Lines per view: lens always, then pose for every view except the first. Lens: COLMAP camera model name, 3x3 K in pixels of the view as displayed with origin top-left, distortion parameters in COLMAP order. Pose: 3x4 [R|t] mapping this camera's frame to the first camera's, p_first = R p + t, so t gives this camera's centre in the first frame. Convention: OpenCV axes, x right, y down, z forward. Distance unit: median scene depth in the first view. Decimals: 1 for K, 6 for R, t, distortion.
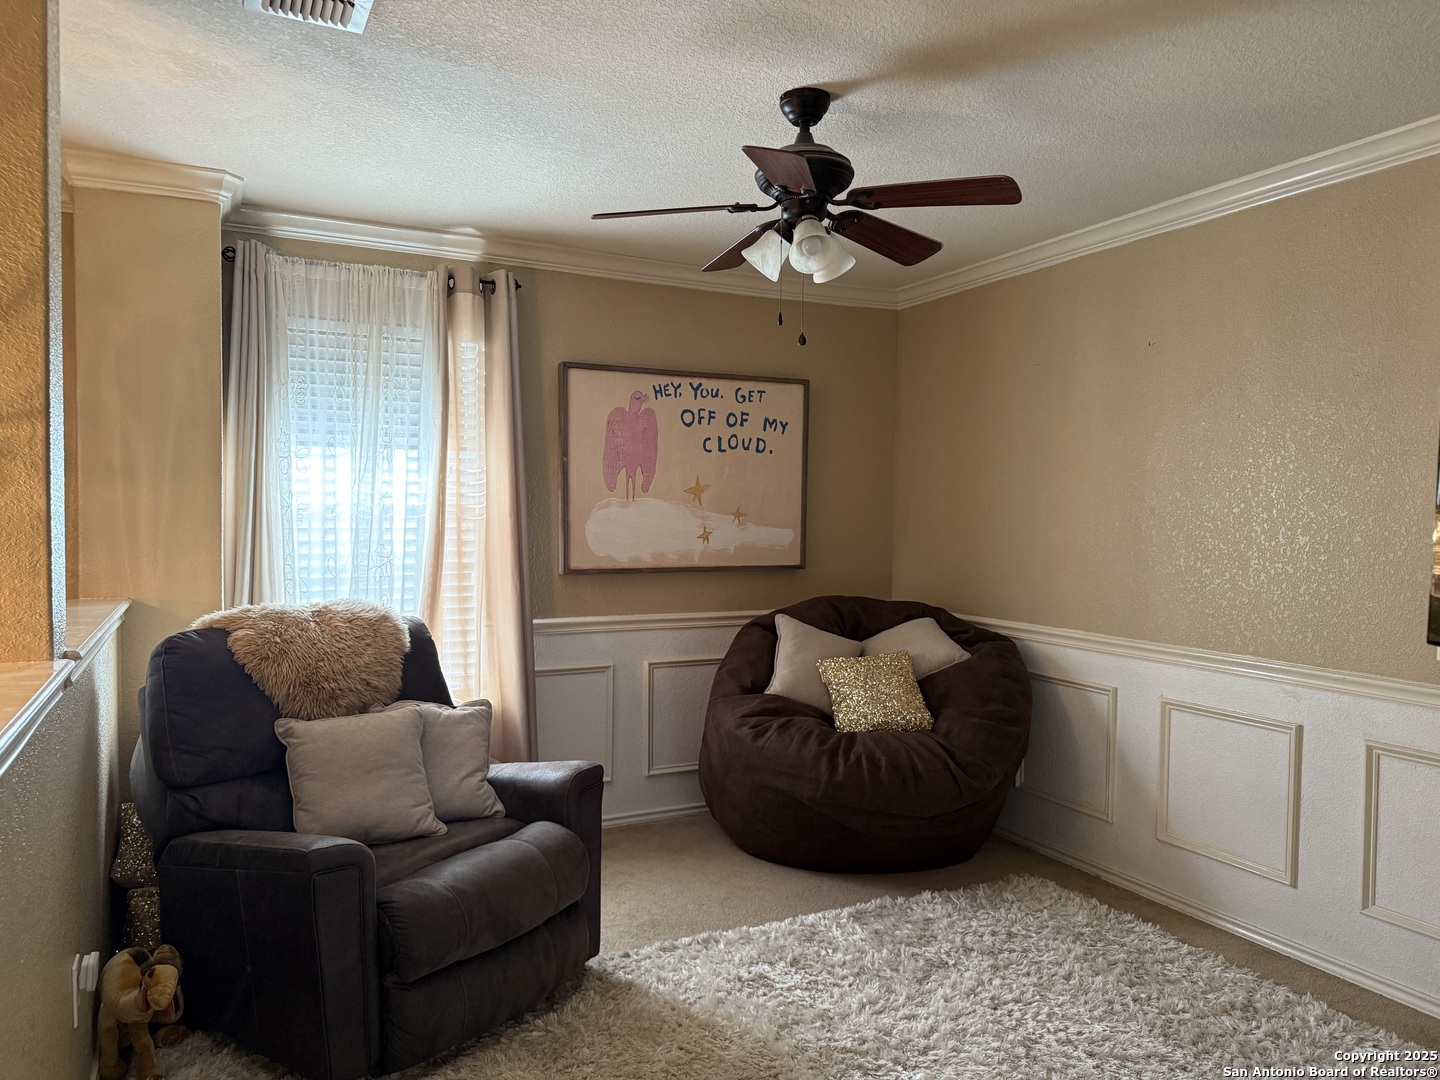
lens RADIAL K [[1003.4, 0, 720.0], [0, 1003.4, 540.0], [0, 0, 1]] dist [0.174679, -0.351067]
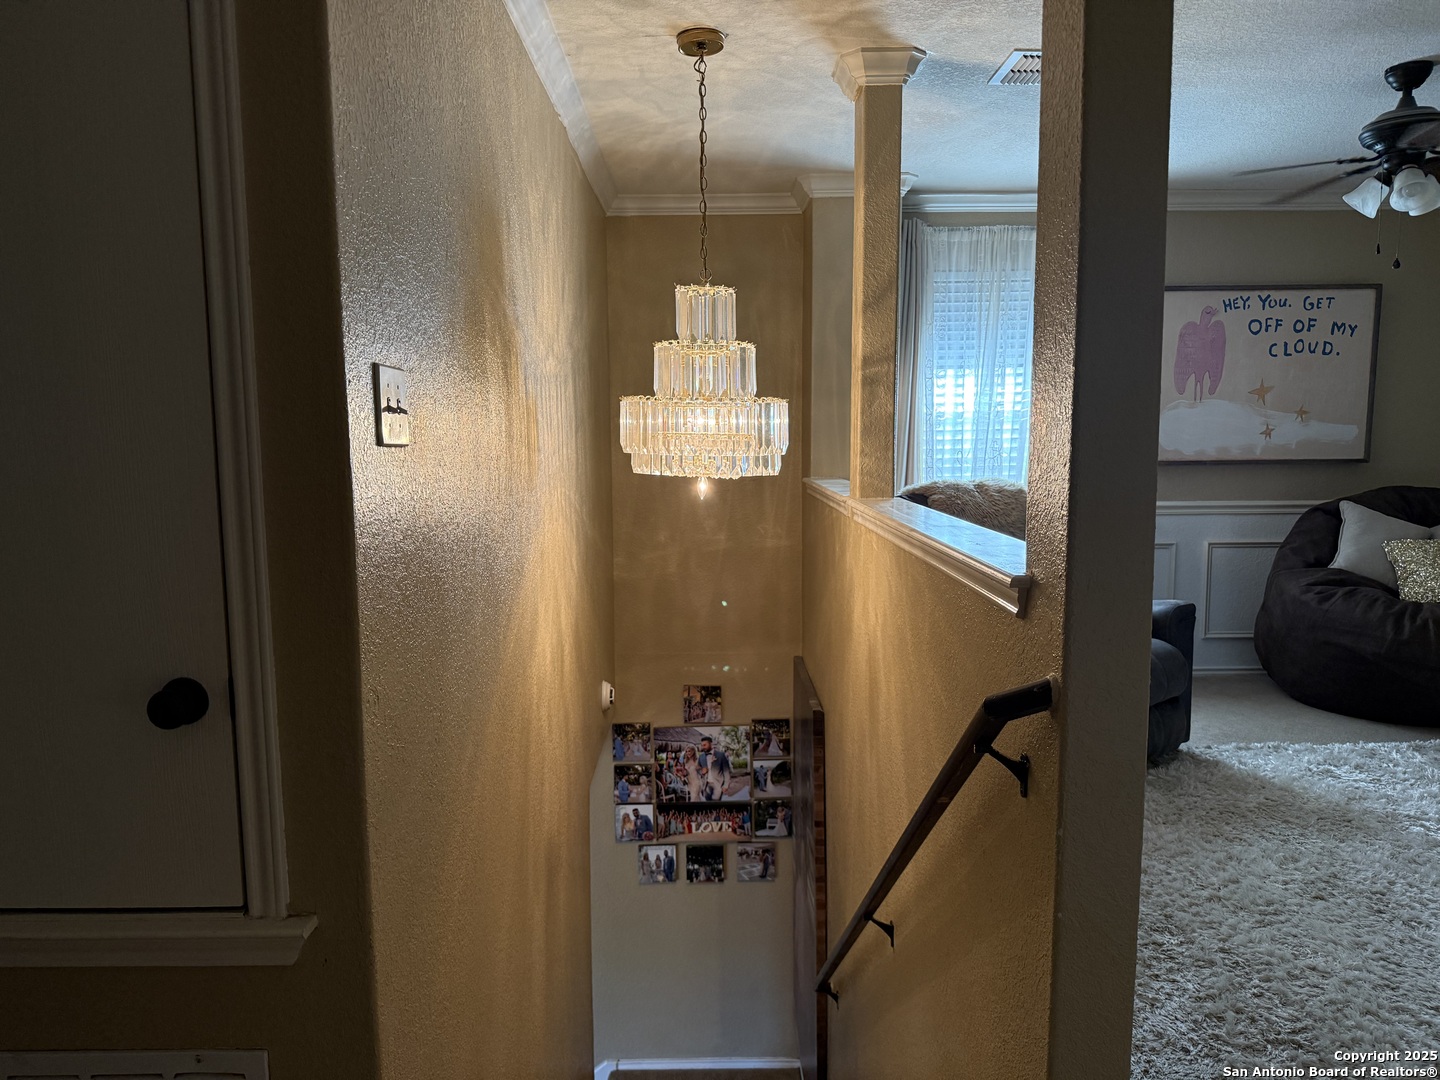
lens RADIAL K [[1015.6, 0, 719.3], [0, 1015.6, 544.6], [0, 0, 1]] dist [0.002020, -0.007313]
pose [[0.898469, 0.032756, -0.437814, -0.074114], [0.007112, 0.995996, 0.089111, 0.017695], [0.438980, -0.083177, 0.894638, -0.340544]]
